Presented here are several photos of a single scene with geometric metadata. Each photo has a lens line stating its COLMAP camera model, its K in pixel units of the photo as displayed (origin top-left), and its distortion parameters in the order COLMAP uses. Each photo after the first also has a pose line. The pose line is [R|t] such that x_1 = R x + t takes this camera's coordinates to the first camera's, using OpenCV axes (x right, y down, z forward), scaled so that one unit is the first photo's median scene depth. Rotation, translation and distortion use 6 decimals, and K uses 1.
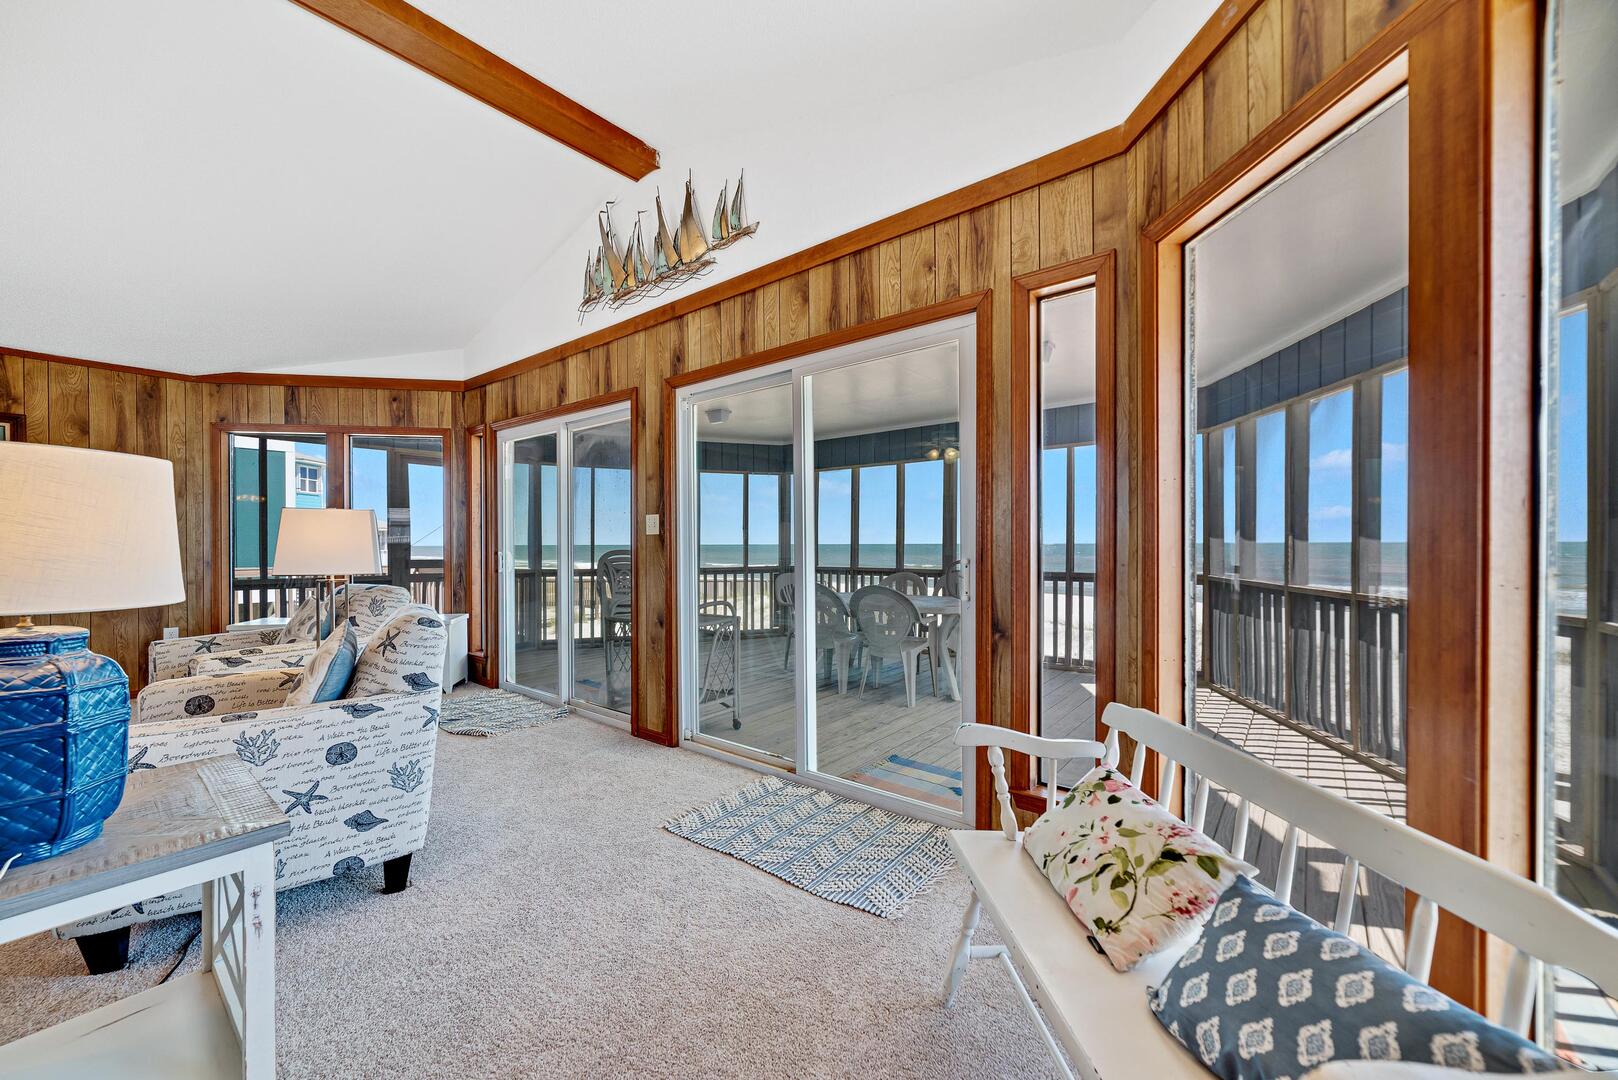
lens RADIAL K [[619.0, 0, 817.3], [0, 619.0, 544.7], [0, 0, 1]] dist [0.002182, 0.000334]
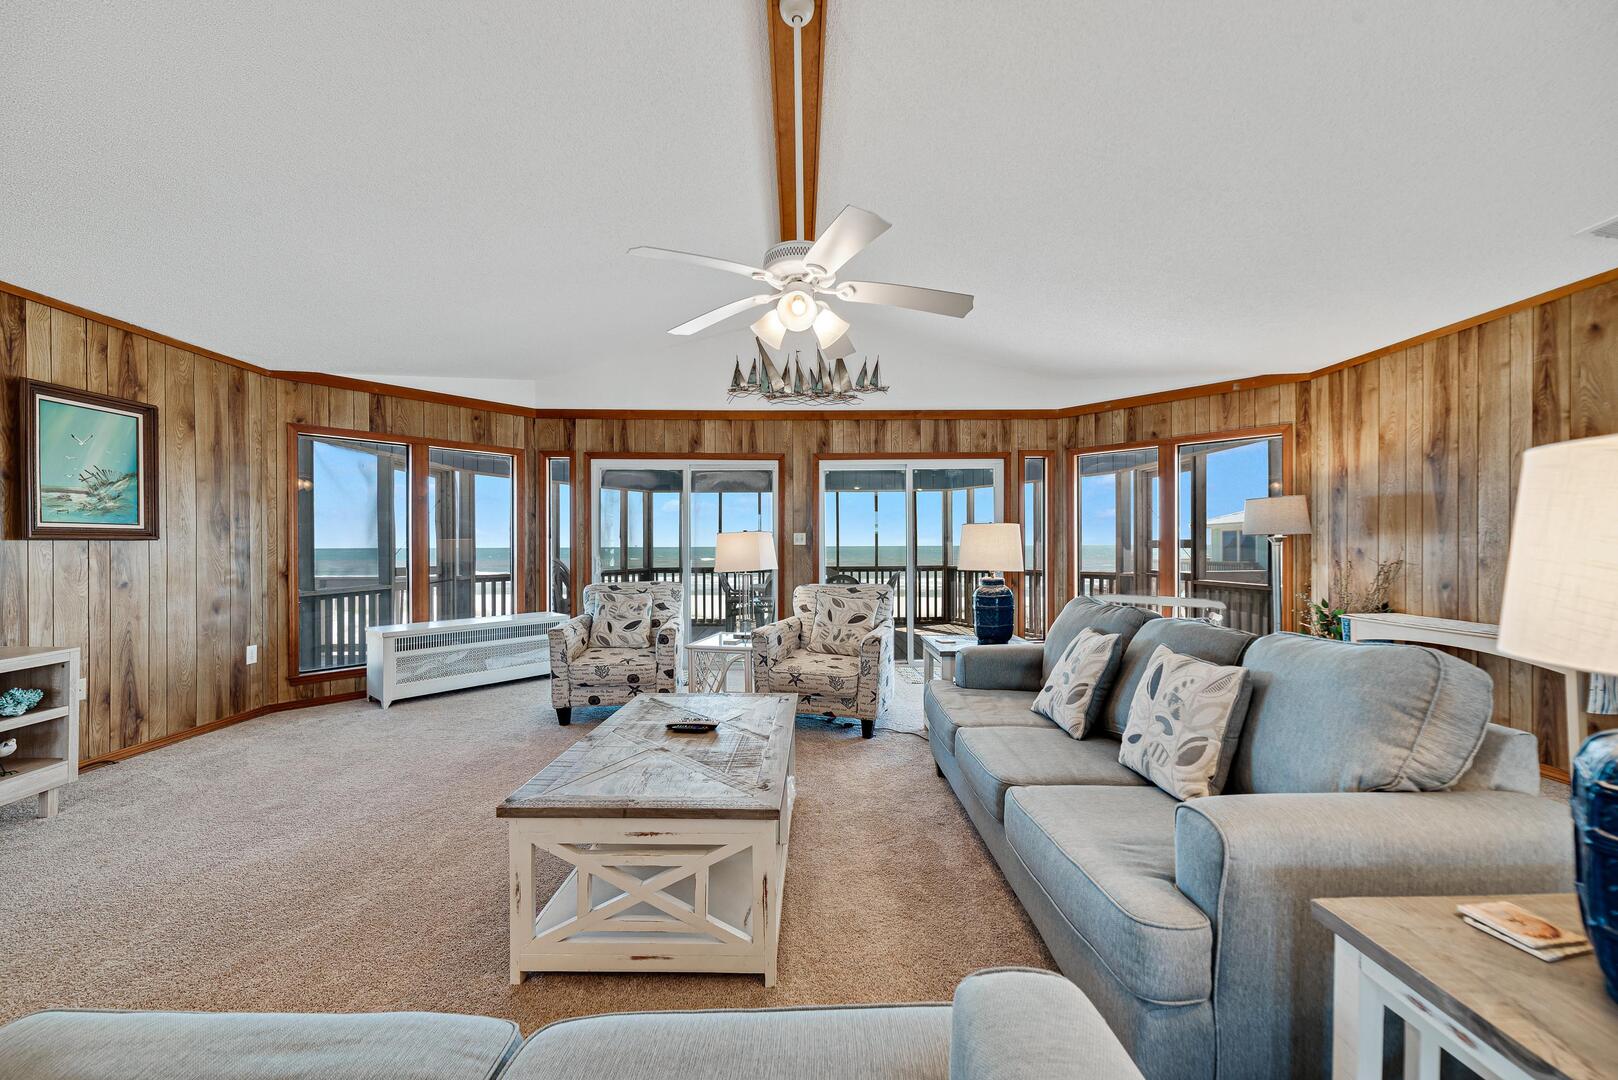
lens RADIAL K [[619.0, 0, 806.2], [0, 619.0, 545.0], [0, 0, 1]] dist [0.002182, 0.000334]
pose [[0.767842, -0.000225, 0.640639, -1.128836], [0.002050, 0.999996, -0.002107, -0.010528], [-0.640636, 0.002931, 0.767840, -0.245994]]
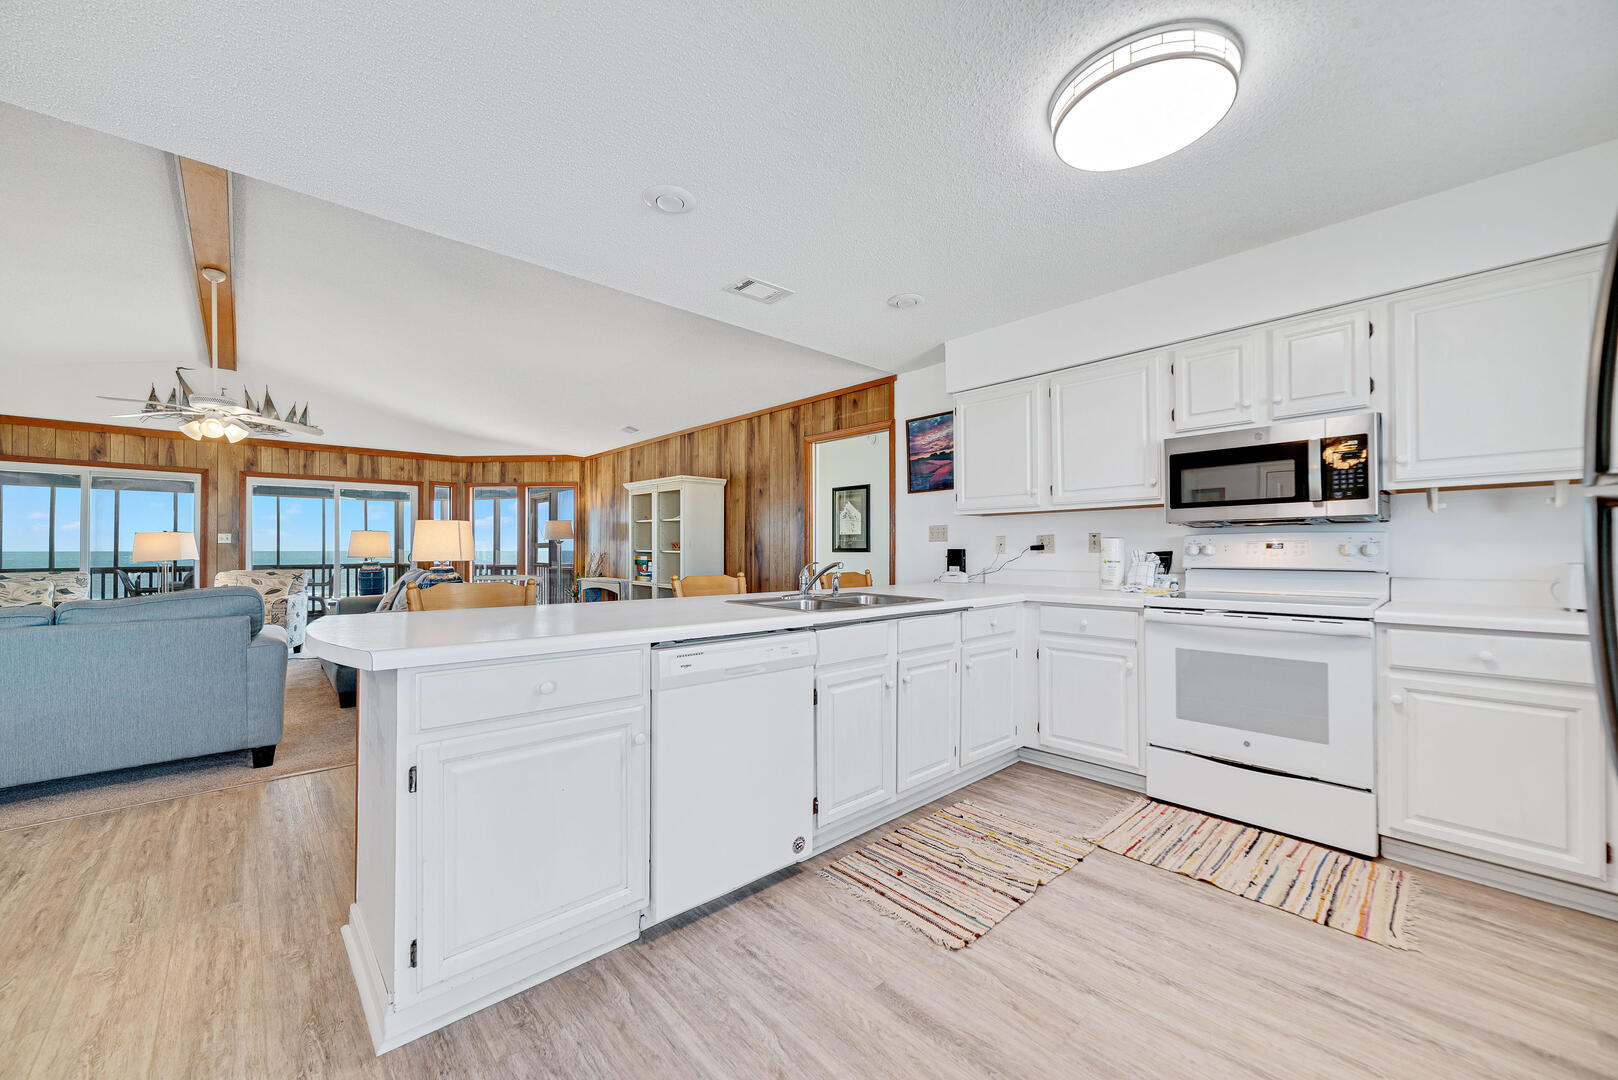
lens RADIAL K [[619.0, 0, 811.2], [0, 619.0, 547.7], [0, 0, 1]] dist [0.002182, 0.000334]
pose [[0.144354, 0.006182, 0.989507, -1.744694], [-0.000287, 0.999981, -0.006206, 0.009450], [-0.989526, 0.000612, 0.144353, -1.063287]]
